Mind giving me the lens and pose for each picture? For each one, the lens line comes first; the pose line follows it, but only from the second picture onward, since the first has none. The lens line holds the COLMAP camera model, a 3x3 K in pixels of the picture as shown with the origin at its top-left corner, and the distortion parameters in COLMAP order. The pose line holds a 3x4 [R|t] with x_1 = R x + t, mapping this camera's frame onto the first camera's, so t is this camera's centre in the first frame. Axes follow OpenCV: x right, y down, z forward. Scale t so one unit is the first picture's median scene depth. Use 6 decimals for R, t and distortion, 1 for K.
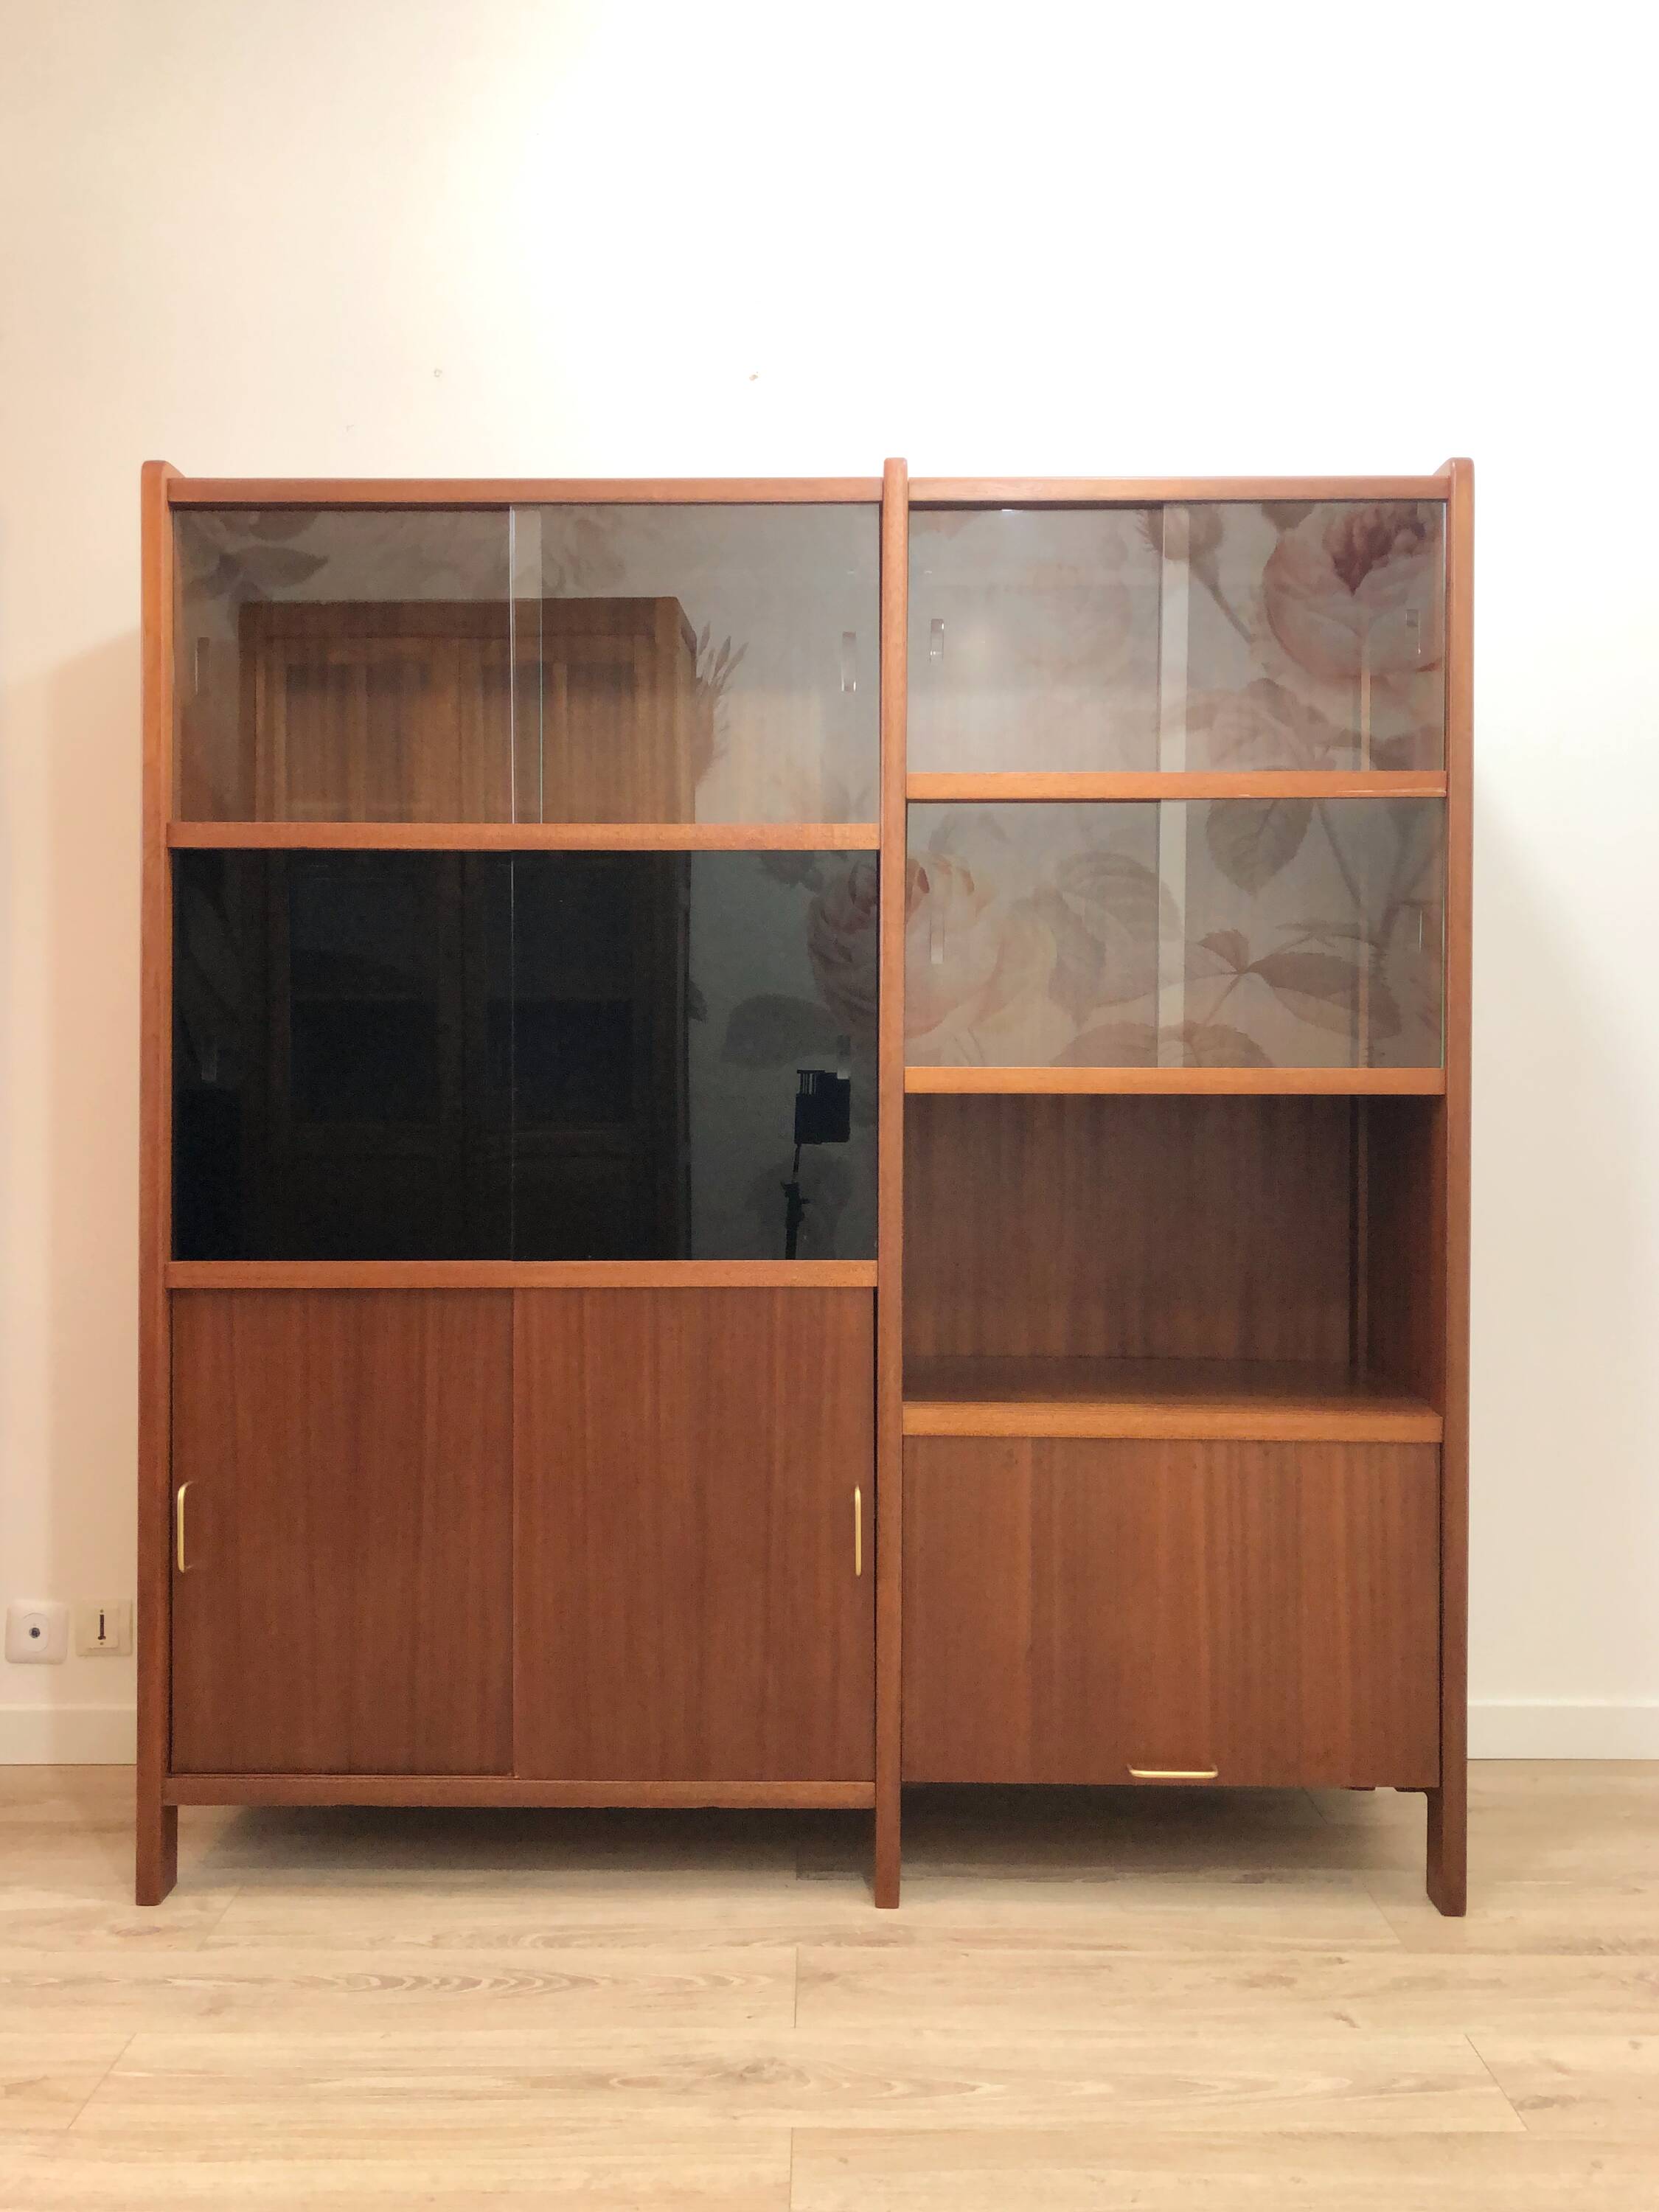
lens RADIAL K [[1899.0, 0, 823.0], [0, 1899.0, 1100.7], [0, 0, 1]] dist [0.030108, -0.011257]
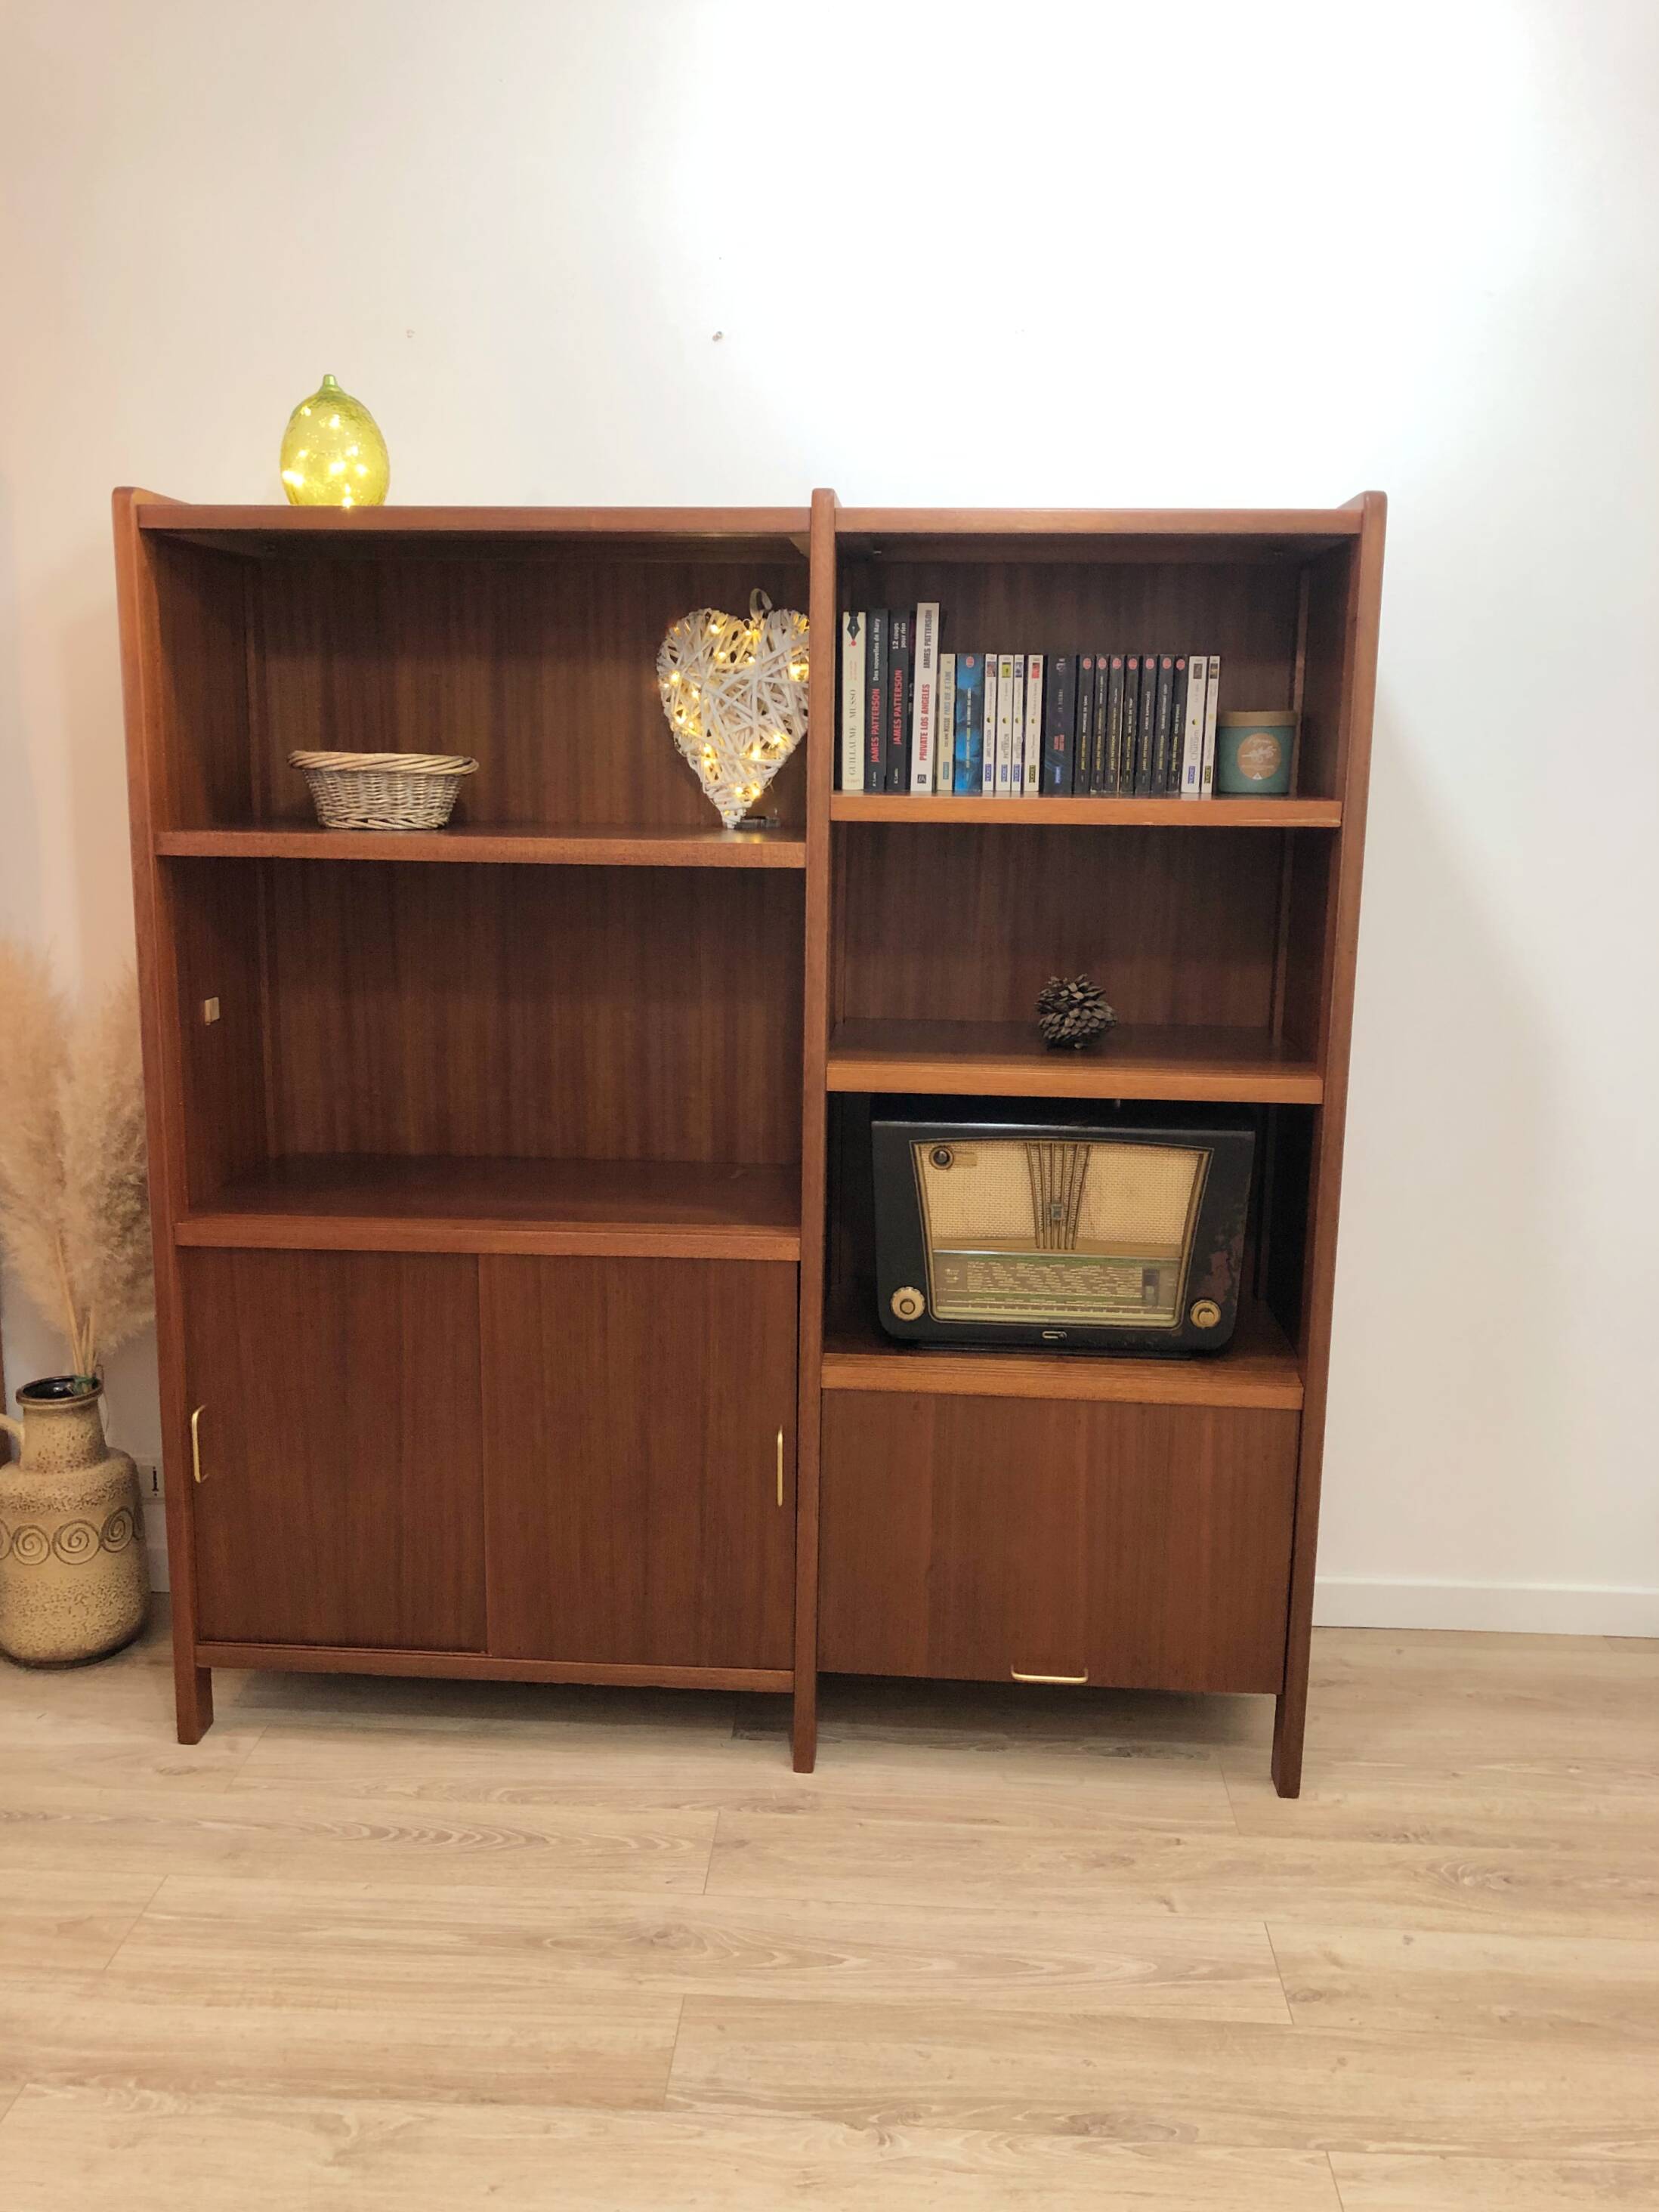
lens RADIAL K [[1831.9, 0, 826.8], [0, 1831.9, 1098.0], [0, 0, 1]] dist [0.059351, -0.097249]
pose [[0.998534, 0.020344, -0.050159, 0.097082], [-0.011135, 0.984065, 0.177460, -0.188905], [0.052970, -0.176641, 0.982849, -0.043328]]
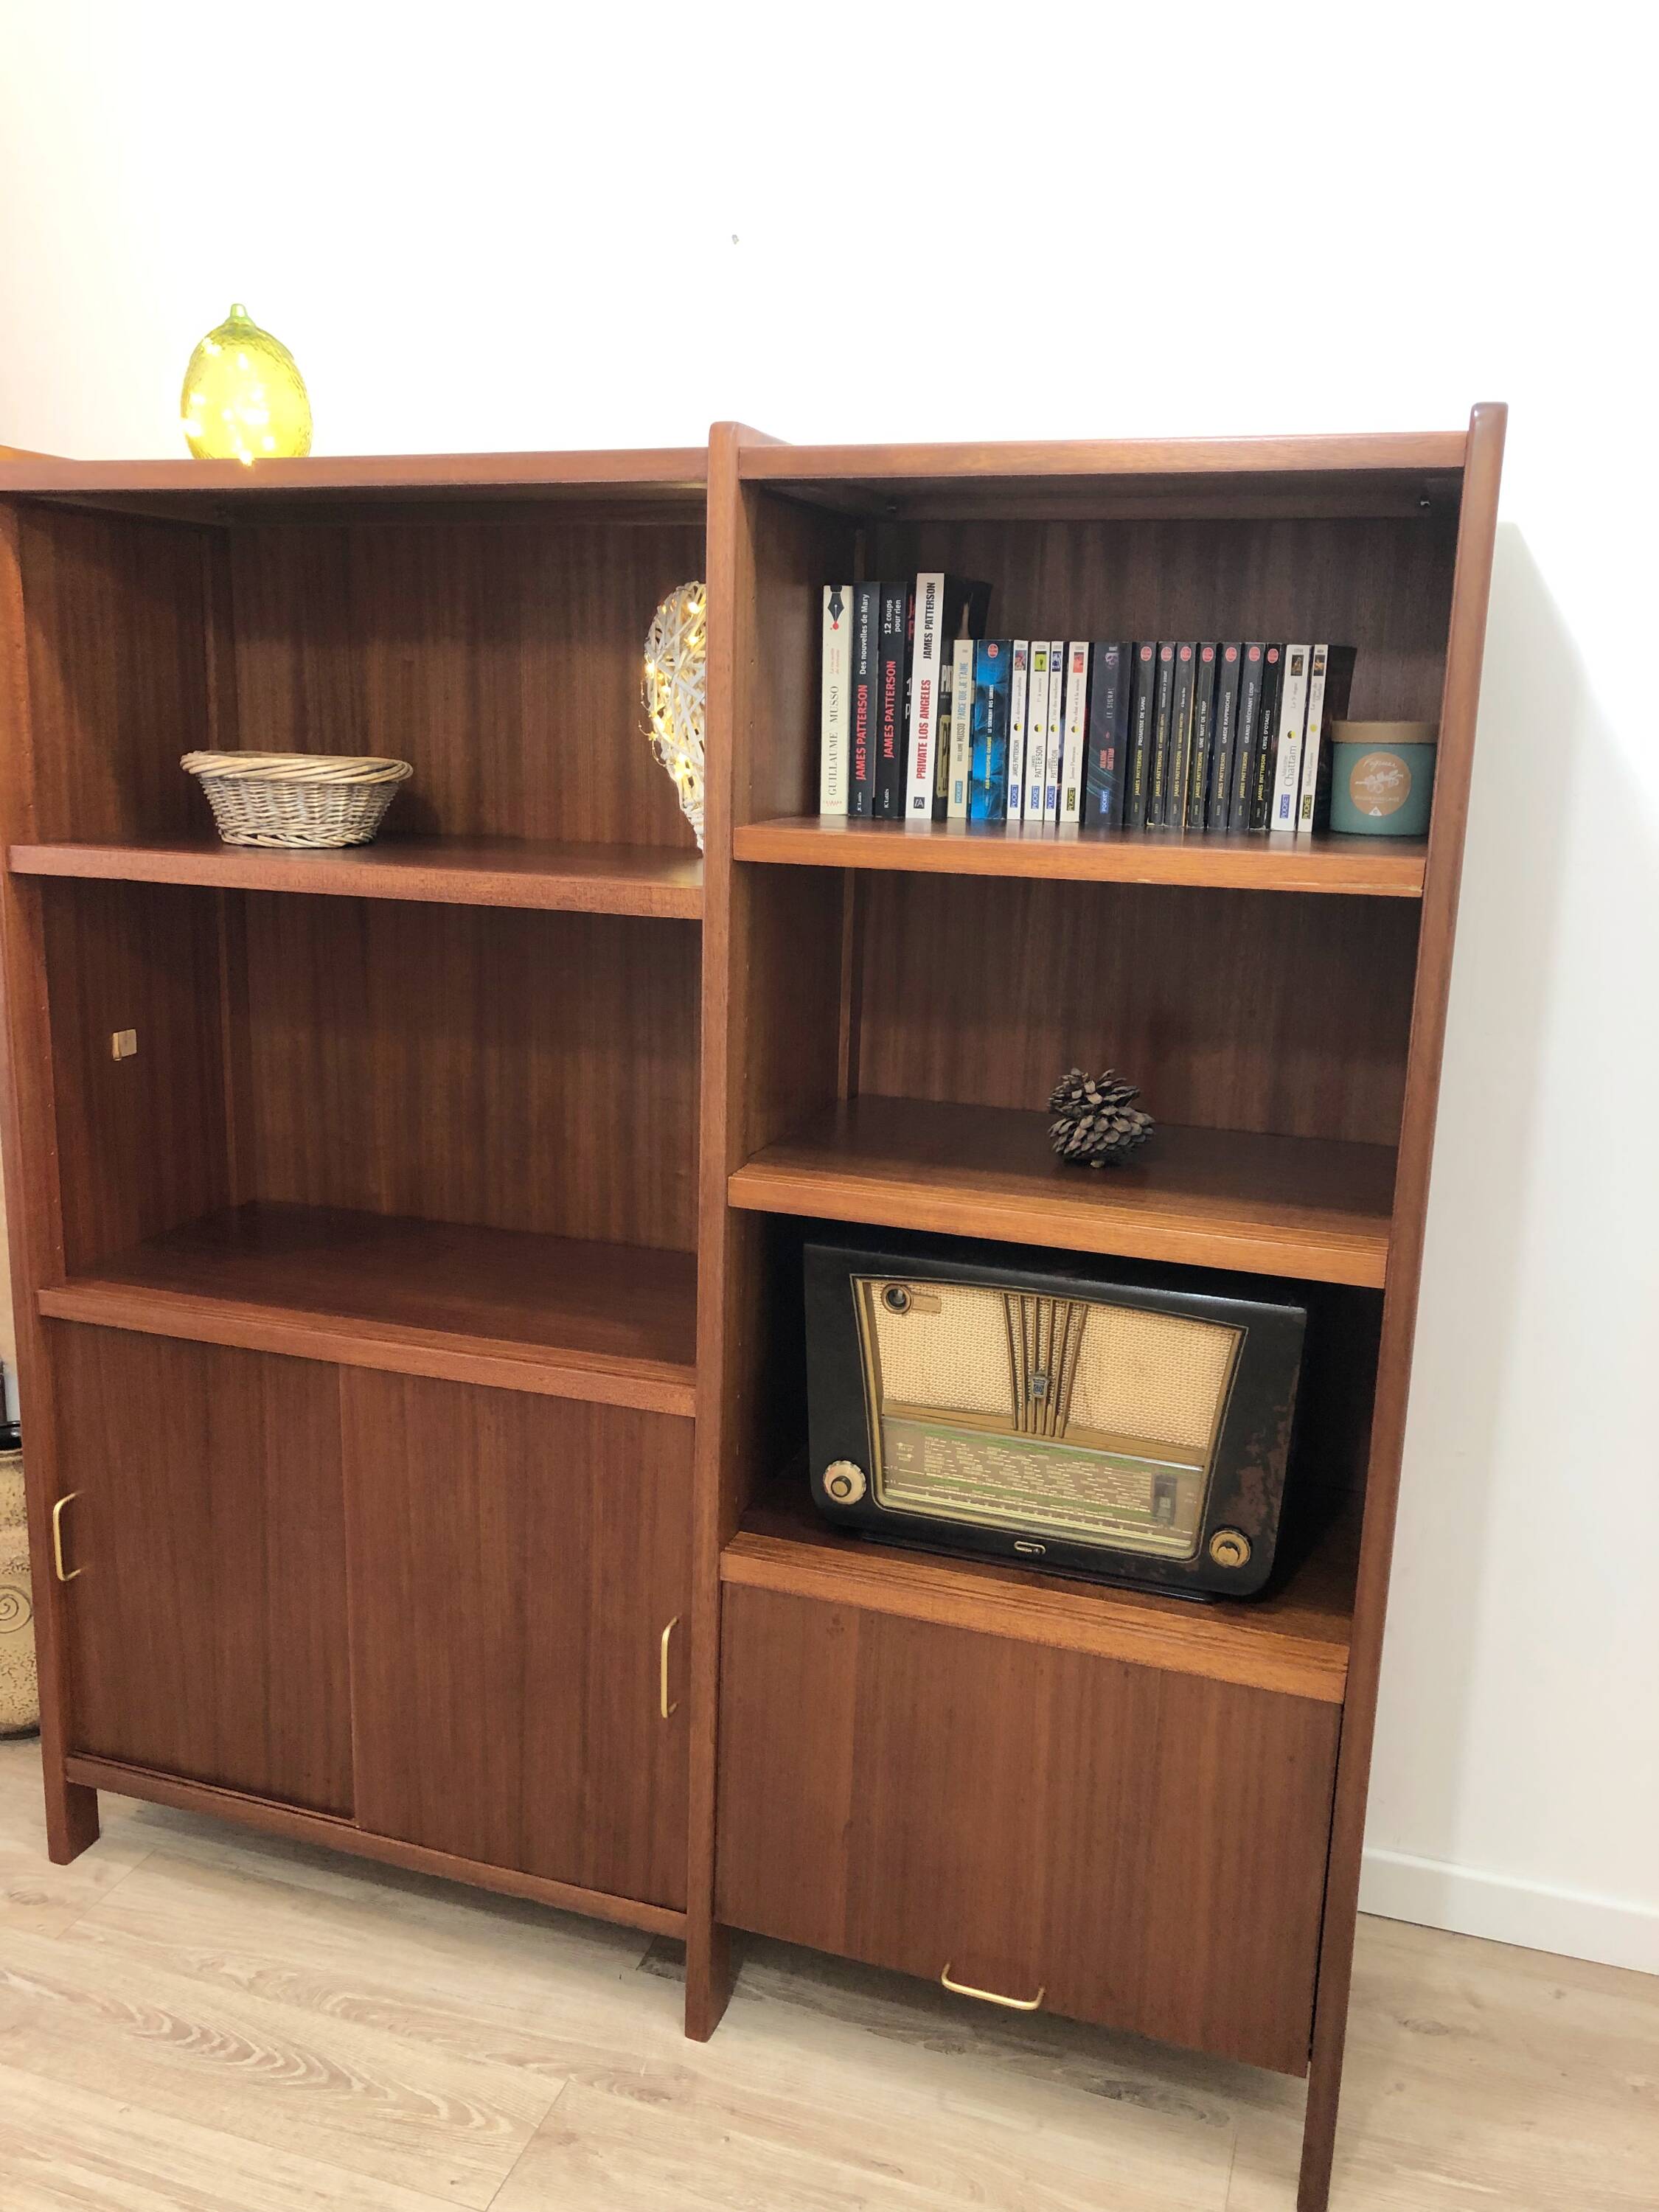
lens RADIAL K [[1792.1, 0, 827.7], [0, 1792.1, 1098.4], [0, 0, 1]] dist [0.025232, -0.010586]
pose [[0.948948, 0.089181, -0.302564, 0.325323], [-0.027528, 0.978955, 0.202212, -0.215954], [0.314230, -0.183560, 0.931432, 0.276886]]
